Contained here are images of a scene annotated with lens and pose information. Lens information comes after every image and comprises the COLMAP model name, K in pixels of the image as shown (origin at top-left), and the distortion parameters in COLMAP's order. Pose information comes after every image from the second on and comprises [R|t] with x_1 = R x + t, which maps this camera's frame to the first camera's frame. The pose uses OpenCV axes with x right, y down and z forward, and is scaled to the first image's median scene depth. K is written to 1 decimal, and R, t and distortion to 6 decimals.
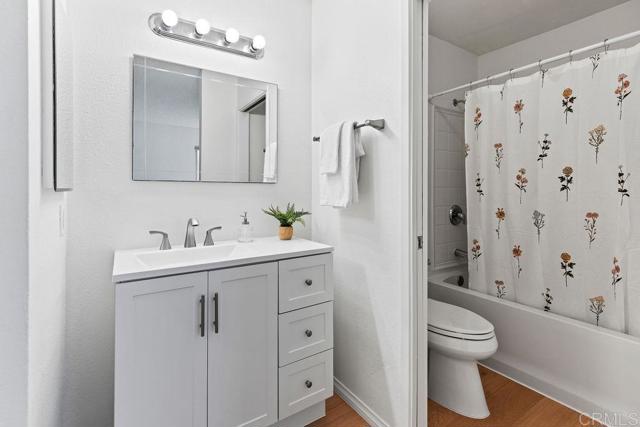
lens RADIAL K [[297.7, 0, 317.0], [0, 297.7, 188.6], [0, 0, 1]] dist [0.001489, 0.000305]
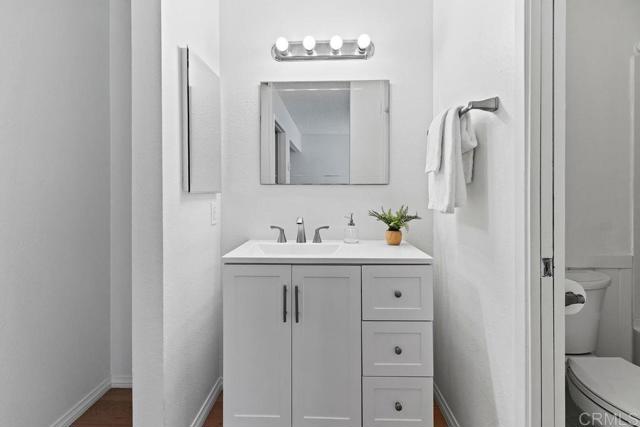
lens RADIAL K [[289.5, 0, 320.1], [0, 289.5, 193.4], [0, 0, 1]] dist [0.000265, -0.000066]
pose [[0.825972, 0.001596, -0.563708, 0.254285], [0.001741, 0.999984, 0.005382, 0.005133], [0.563708, -0.005427, 0.825956, 0.137782]]
